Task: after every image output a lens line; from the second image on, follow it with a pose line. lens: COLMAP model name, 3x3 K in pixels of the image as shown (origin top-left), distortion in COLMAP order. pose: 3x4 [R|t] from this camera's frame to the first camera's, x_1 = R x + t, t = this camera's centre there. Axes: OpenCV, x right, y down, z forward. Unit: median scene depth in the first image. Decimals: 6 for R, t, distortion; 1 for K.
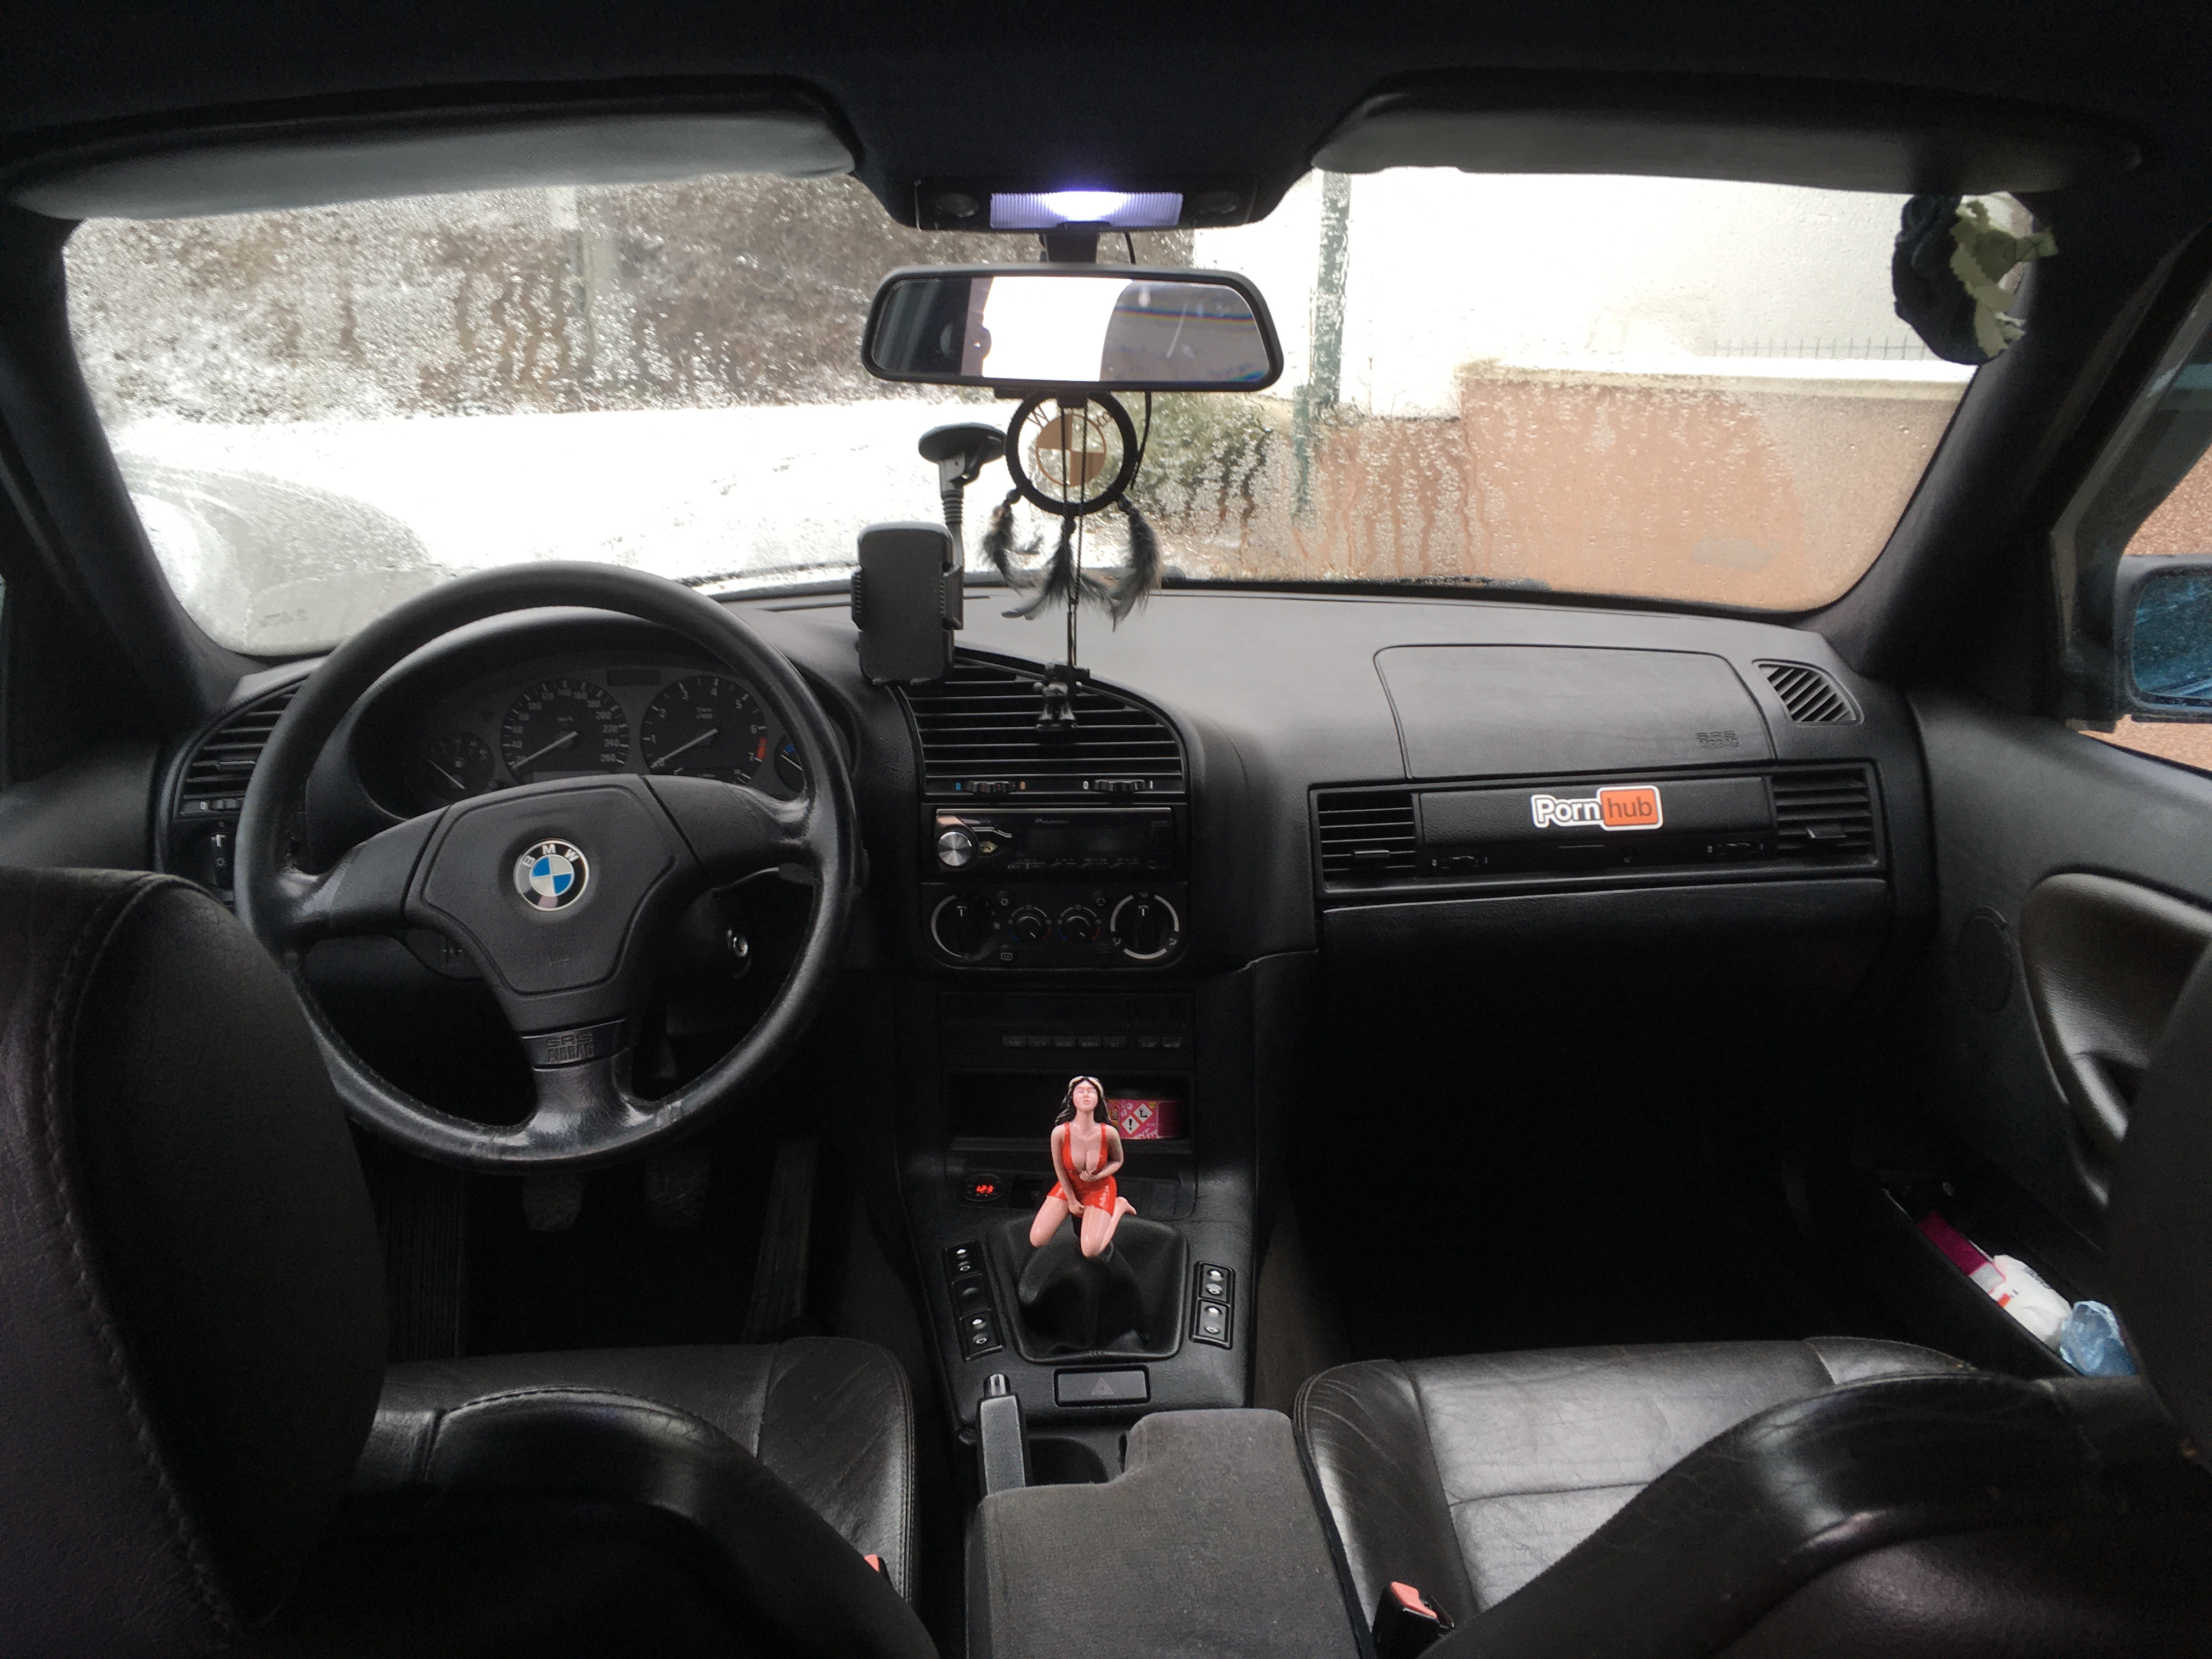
lens RADIAL K [[1884.8, 0, 1106.2], [0, 1884.8, 830.2], [0, 0, 1]] dist [0.000042, 0.000797]
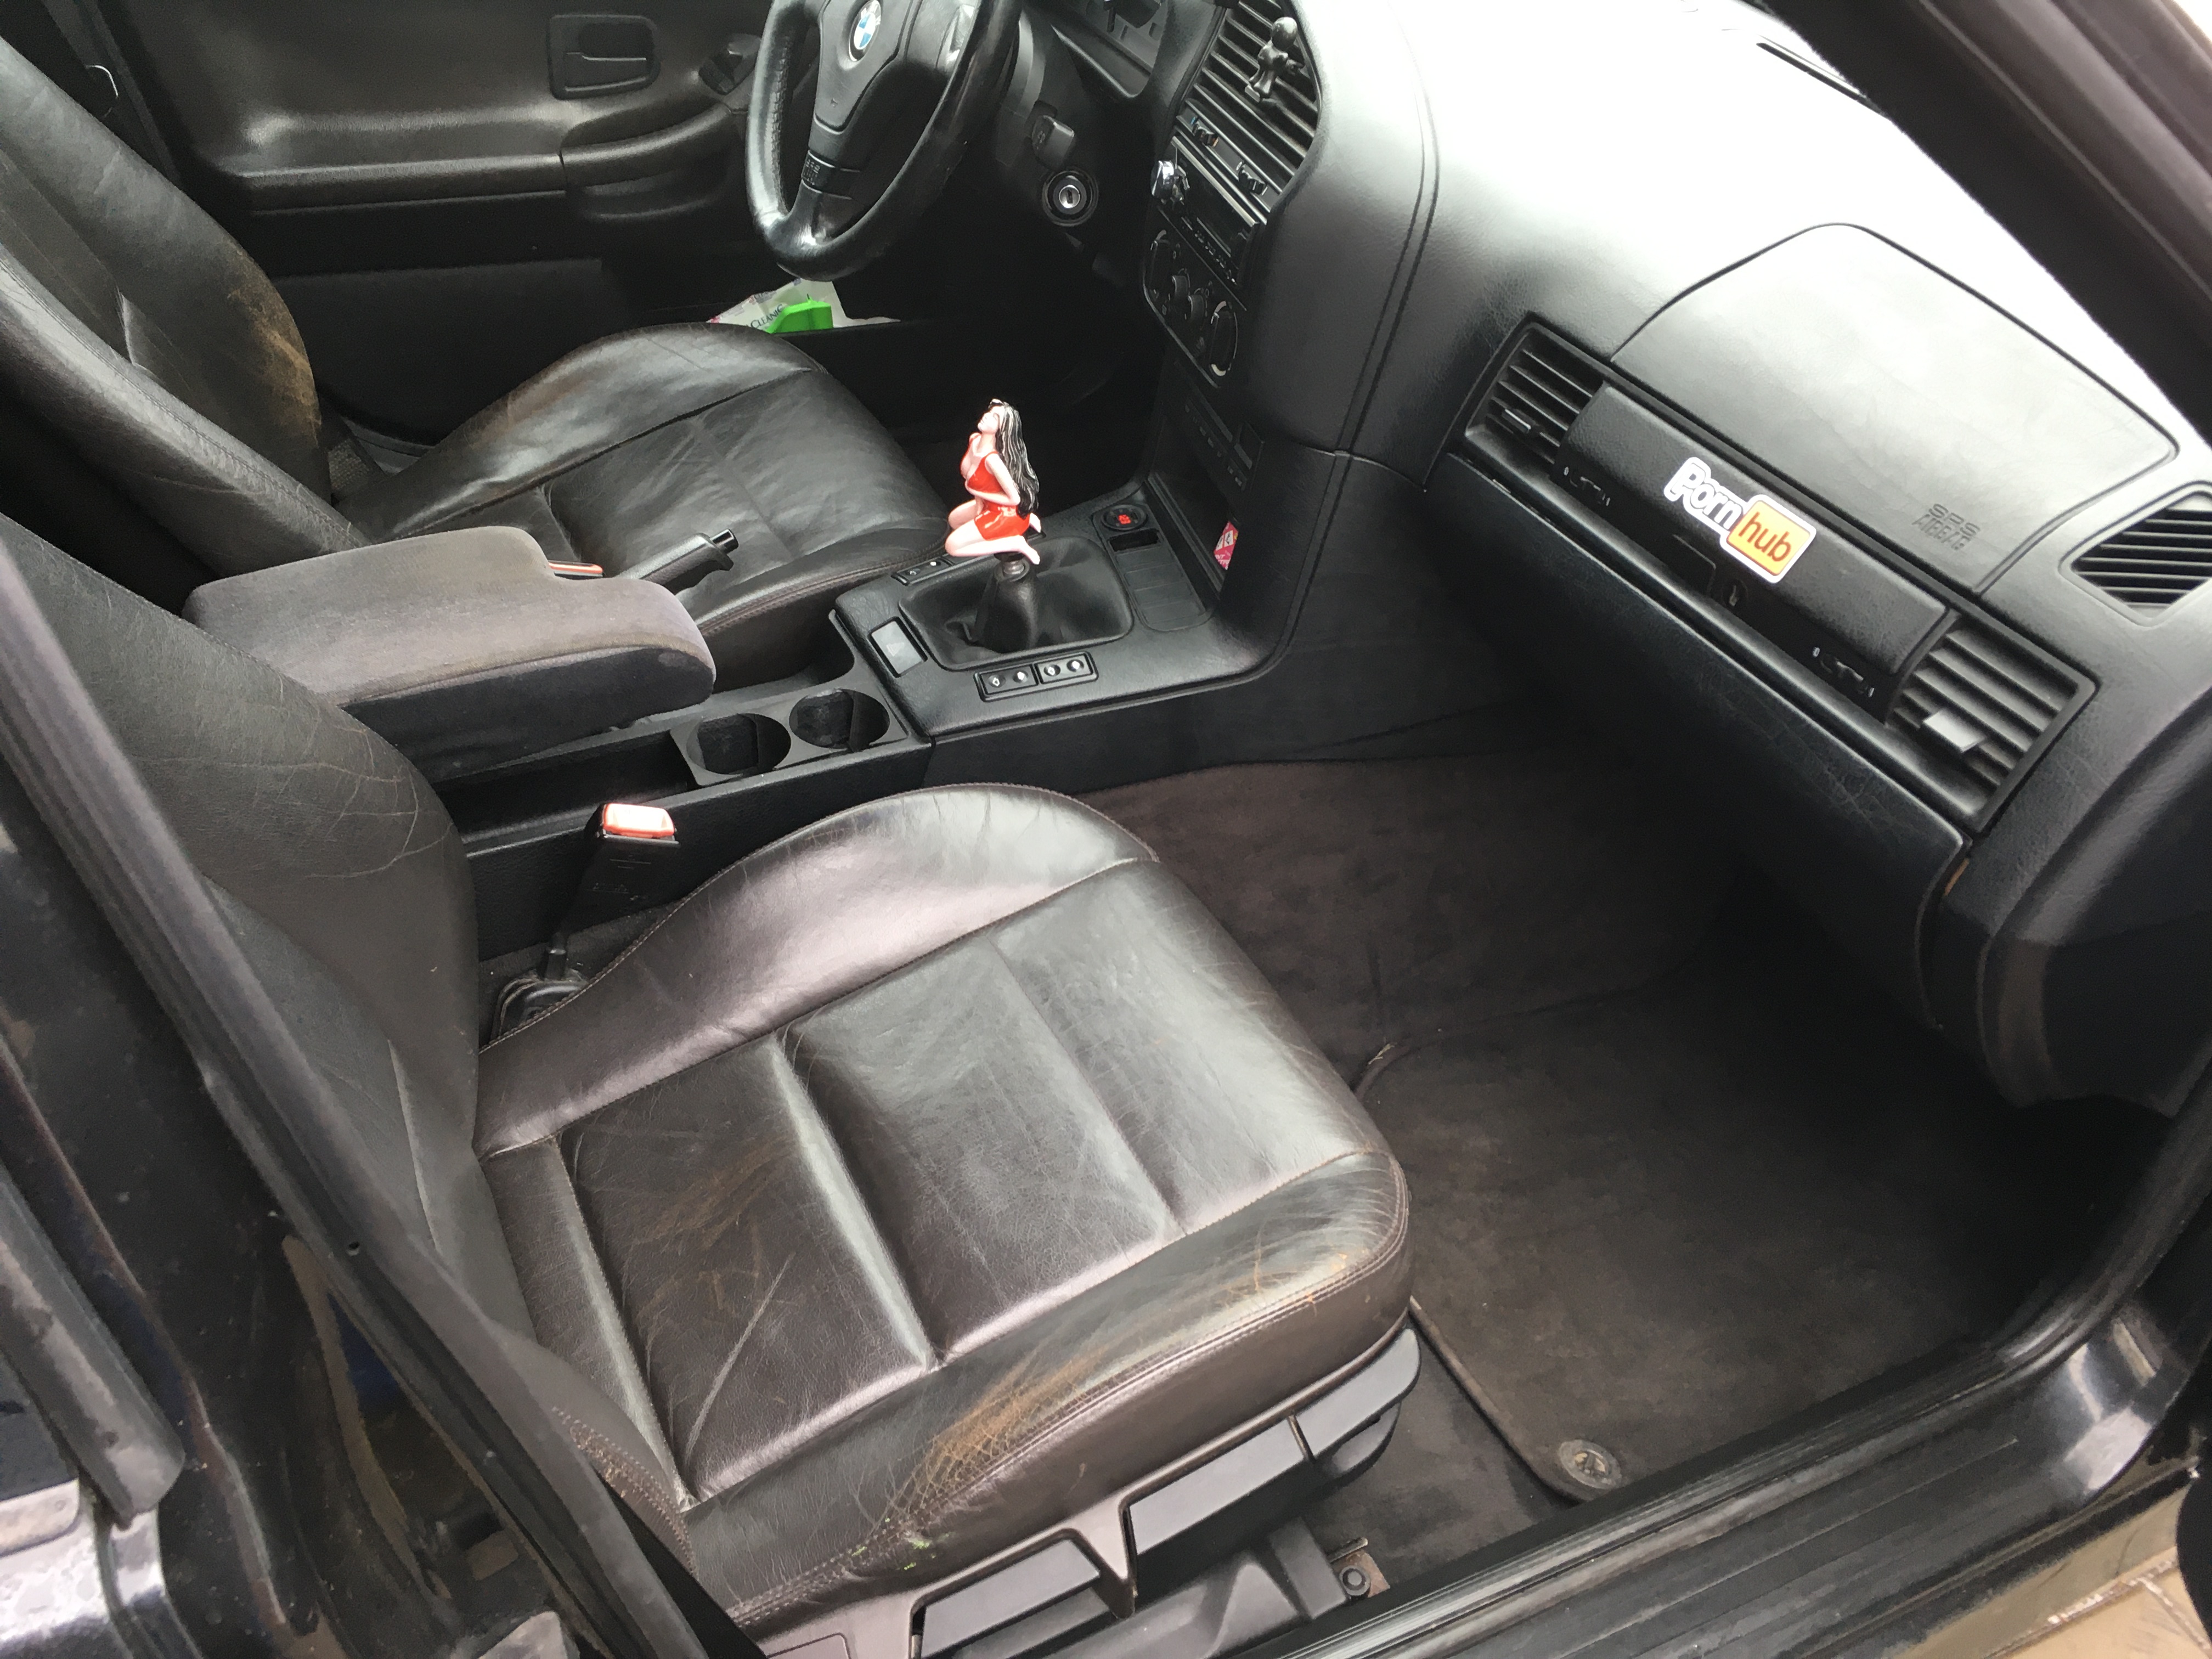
lens RADIAL K [[1884.8, 0, 1105.8], [0, 1884.8, 829.0], [0, 0, 1]] dist [0.000042, 0.000797]
pose [[0.460066, 0.617754, -0.637745, 0.674597], [-0.370621, 0.786320, 0.494308, -0.180677], [0.806833, 0.008948, 0.590712, 0.391628]]
